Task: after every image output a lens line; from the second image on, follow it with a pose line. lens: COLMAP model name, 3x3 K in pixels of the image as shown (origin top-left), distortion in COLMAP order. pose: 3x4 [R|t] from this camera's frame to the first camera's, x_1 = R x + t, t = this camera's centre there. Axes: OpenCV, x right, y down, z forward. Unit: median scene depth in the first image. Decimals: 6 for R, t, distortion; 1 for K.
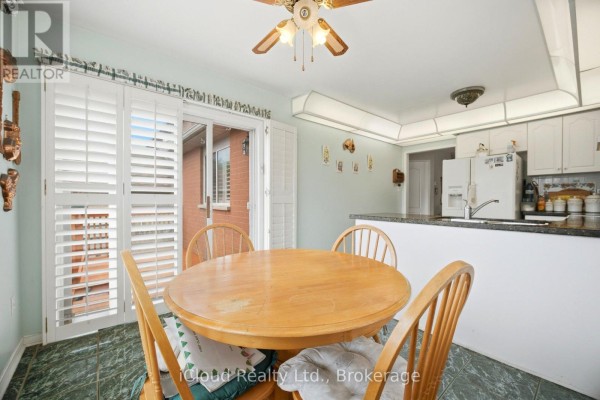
lens RADIAL K [[242.5, 0, 294.9], [0, 242.5, 200.1], [0, 0, 1]] dist [-0.006983, -0.000456]
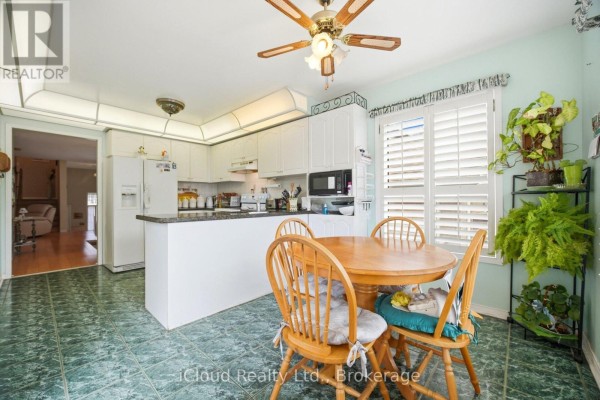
lens RADIAL K [[242.5, 0, 294.9], [0, 242.5, 201.7], [0, 0, 1]] dist [-0.006983, -0.000456]
pose [[-0.132791, -0.007102, 0.991119, -0.484515], [-0.000363, 0.999975, 0.007117, 0.003650], [-0.991144, 0.000586, -0.132790, 0.576568]]
